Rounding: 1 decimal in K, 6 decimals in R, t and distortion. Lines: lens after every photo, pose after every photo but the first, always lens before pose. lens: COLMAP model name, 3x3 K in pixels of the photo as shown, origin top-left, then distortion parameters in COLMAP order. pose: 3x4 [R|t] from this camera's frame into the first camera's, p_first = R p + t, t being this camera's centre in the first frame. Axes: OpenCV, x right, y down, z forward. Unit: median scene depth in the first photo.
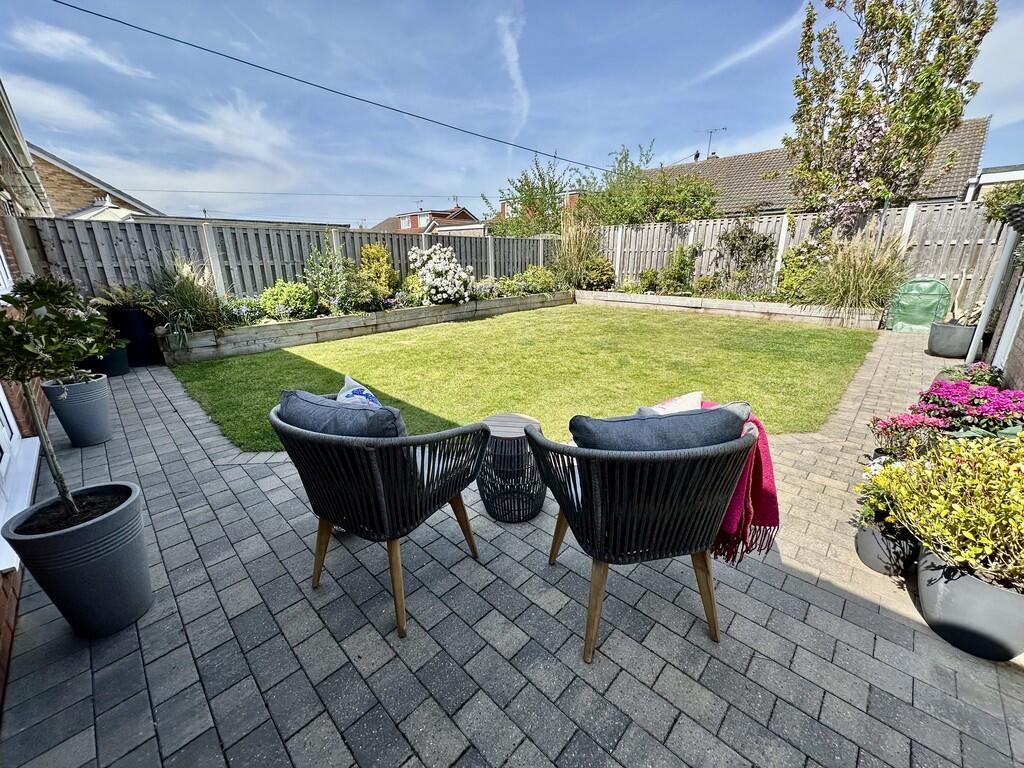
lens RADIAL K [[408.3, 0, 507.1], [0, 408.3, 382.5], [0, 0, 1]] dist [-0.000751, 0.000192]
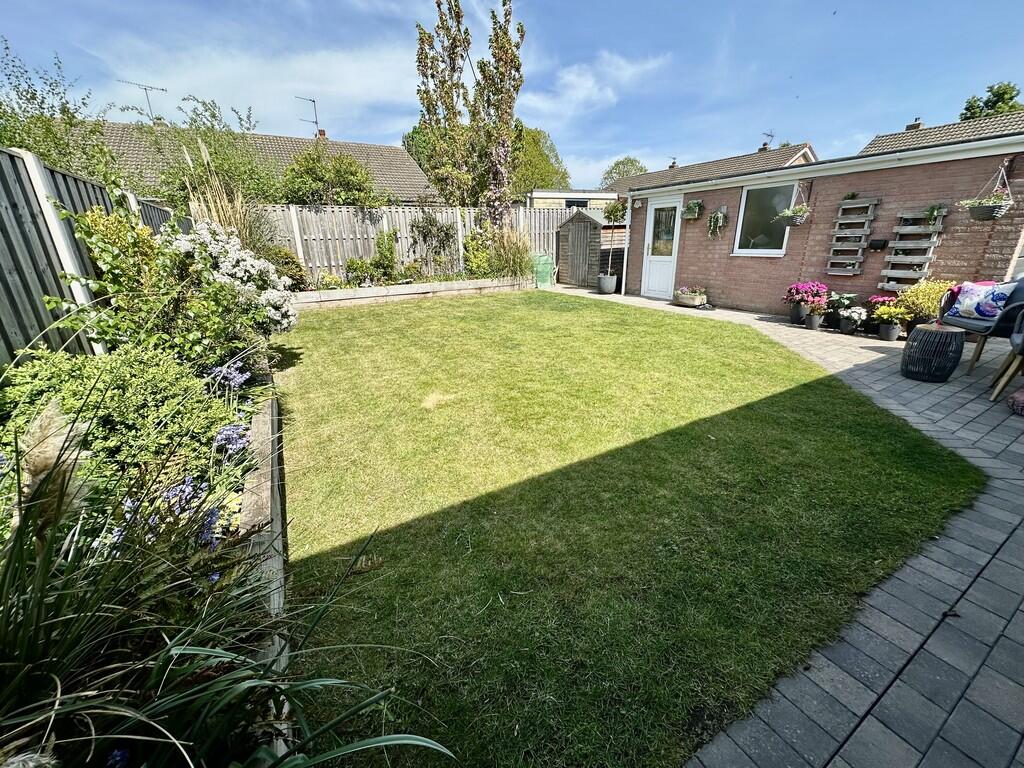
lens RADIAL K [[408.3, 0, 512.8], [0, 408.3, 384.3], [0, 0, 1]] dist [-0.000751, 0.000192]
pose [[0.266734, -0.322157, 0.908332, -0.435225], [0.305480, 0.922142, 0.237350, -0.130204], [-0.914076, 0.214168, 0.344379, 0.431474]]
